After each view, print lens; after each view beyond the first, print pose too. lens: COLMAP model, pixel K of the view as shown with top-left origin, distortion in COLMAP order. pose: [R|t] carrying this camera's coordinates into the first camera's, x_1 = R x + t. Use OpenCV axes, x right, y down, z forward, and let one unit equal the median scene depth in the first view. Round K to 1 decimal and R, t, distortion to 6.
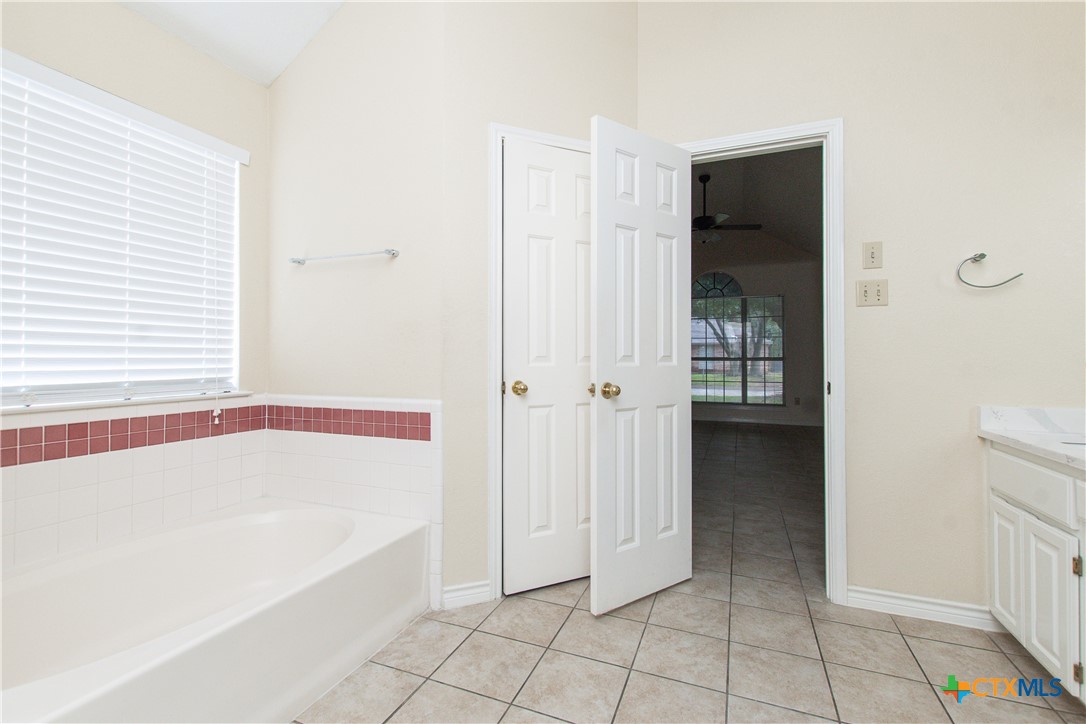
lens RADIAL K [[466.5, 0, 544.3], [0, 466.5, 360.1], [0, 0, 1]] dist [0.002277, -0.000330]
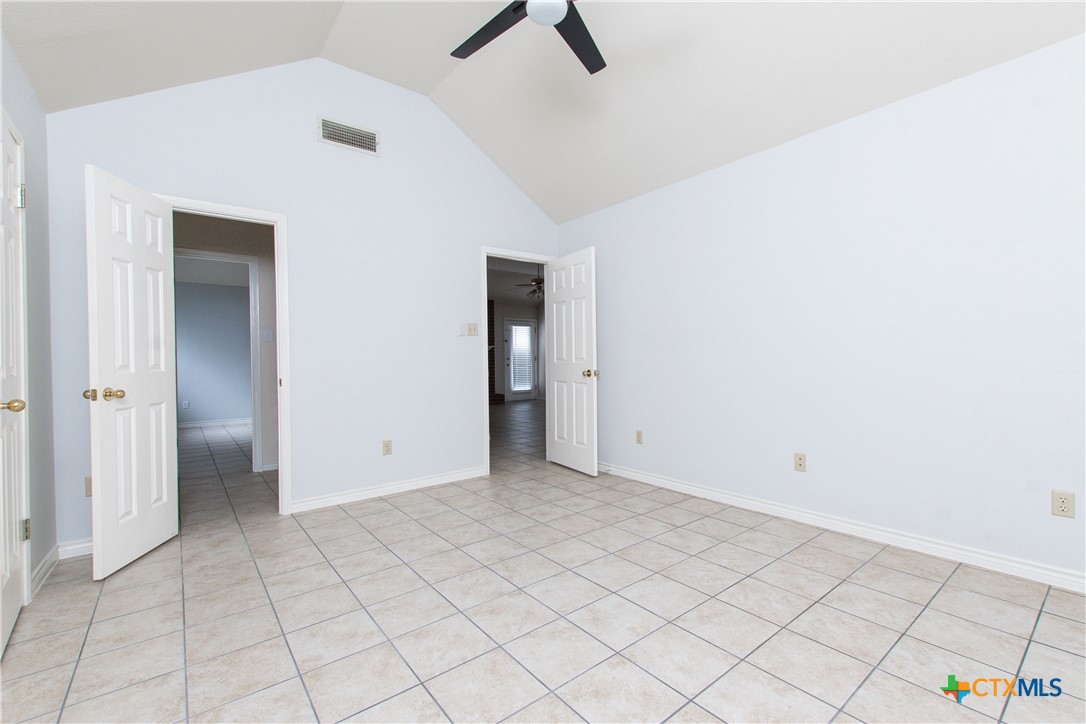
lens RADIAL K [[466.5, 0, 544.3], [0, 466.5, 360.1], [0, 0, 1]] dist [0.002277, -0.000330]
pose [[0.447473, -0.012397, 0.894211, -0.411180], [0.004262, 0.999922, 0.011730, -0.031356], [-0.894287, -0.001438, 0.447491, -0.526384]]
